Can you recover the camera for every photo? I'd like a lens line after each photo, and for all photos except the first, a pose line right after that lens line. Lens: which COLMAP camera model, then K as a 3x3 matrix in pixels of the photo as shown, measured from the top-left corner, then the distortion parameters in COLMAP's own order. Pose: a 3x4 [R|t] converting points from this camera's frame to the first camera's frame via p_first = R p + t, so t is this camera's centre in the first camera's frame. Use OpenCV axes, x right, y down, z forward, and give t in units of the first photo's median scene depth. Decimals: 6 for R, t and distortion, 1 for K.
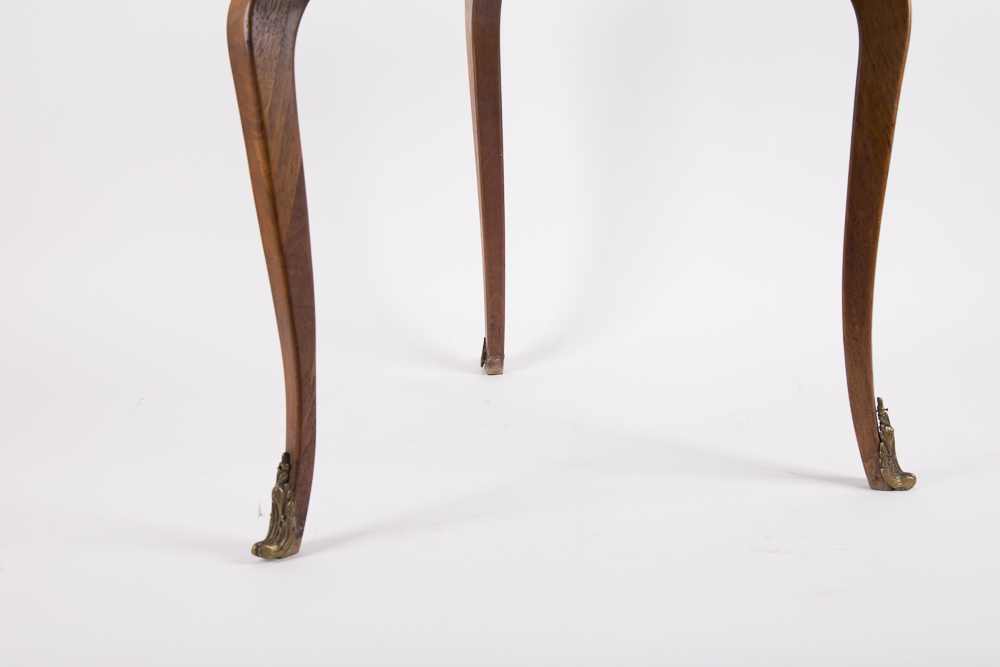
lens RADIAL K [[1342.1, 0, 495.1], [0, 1342.1, 340.9], [0, 0, 1]] dist [0.104220, 0.000000]
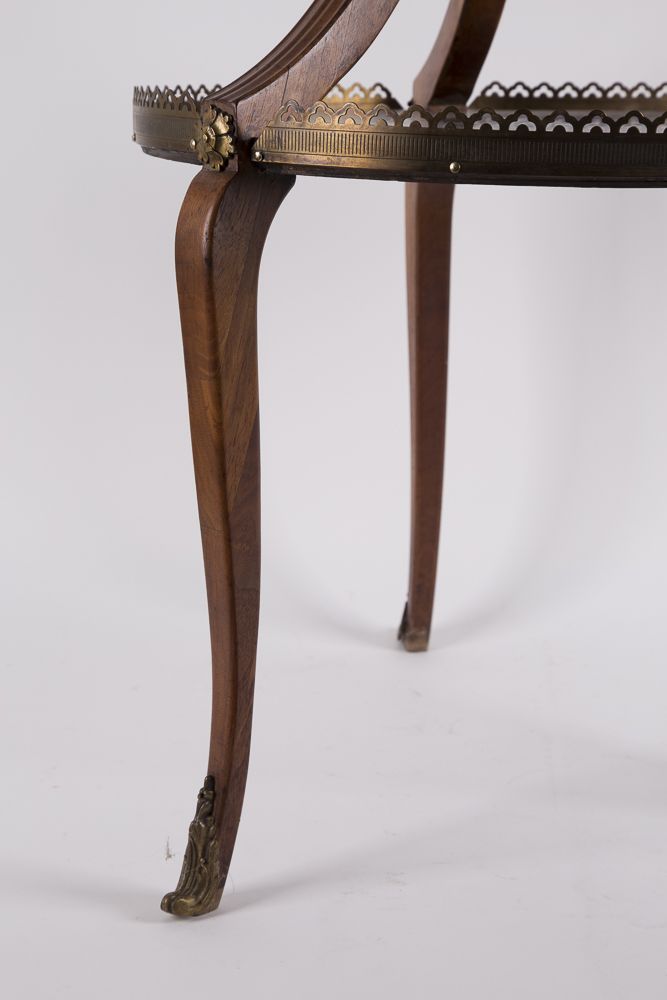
lens RADIAL K [[2018.9, 0, 333.7], [0, 2018.9, 503.9], [0, 0, 1]] dist [0.295640, 0.000000]
pose [[0.998422, 0.036635, 0.042571, -0.139949], [-0.036266, 0.999298, -0.009415, -0.064031], [-0.042886, 0.007856, 0.999049, -0.163798]]
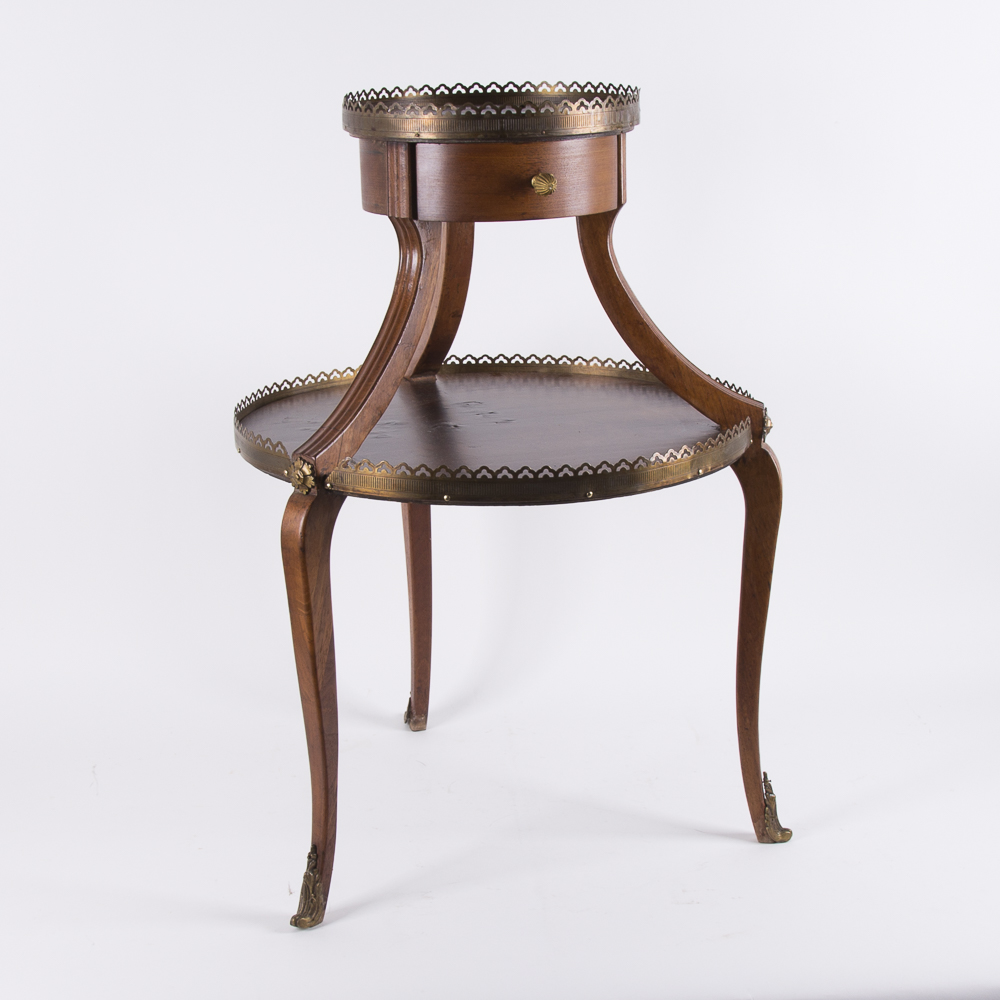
lens RADIAL K [[2129.2, 0, 500.7], [0, 2129.2, 499.6], [0, 0, 1]] dist [-0.174206, 0.000000]
pose [[0.987320, -0.021884, 0.157227, -0.287575], [0.019005, 0.999624, 0.019788, -0.277789], [-0.157600, -0.016549, 0.987364, -0.987430]]
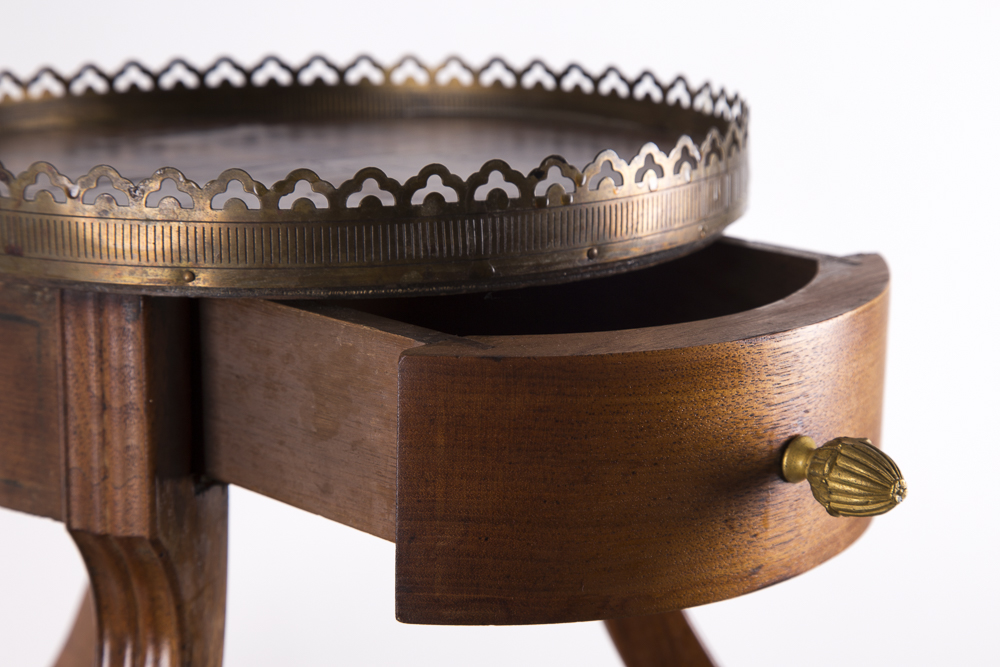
lens RADIAL K [[2469.0, 0, 590.2], [0, 2469.0, 315.2], [0, 0, 1]] dist [0.407056, 0.000000]
pose [[0.898058, -0.064015, 0.435194, -0.249754], [0.079327, 0.996702, -0.017088, -0.537828], [-0.432665, 0.049868, 0.900174, 0.256218]]
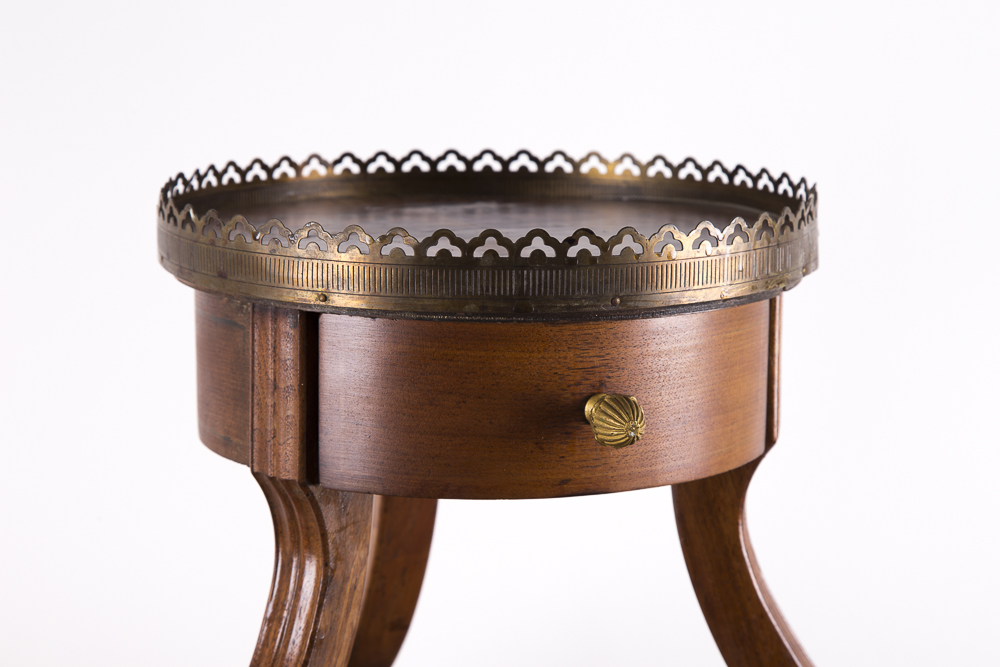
lens RADIAL K [[2469.0, 0, 508.2], [0, 2469.0, 306.1], [0, 0, 1]] dist [0.407056, 0.000000]
pose [[0.982127, 0.014237, 0.187678, -0.164558], [-0.001663, 0.997752, -0.066988, -0.501332], [-0.188210, 0.065478, 0.979944, -0.044651]]
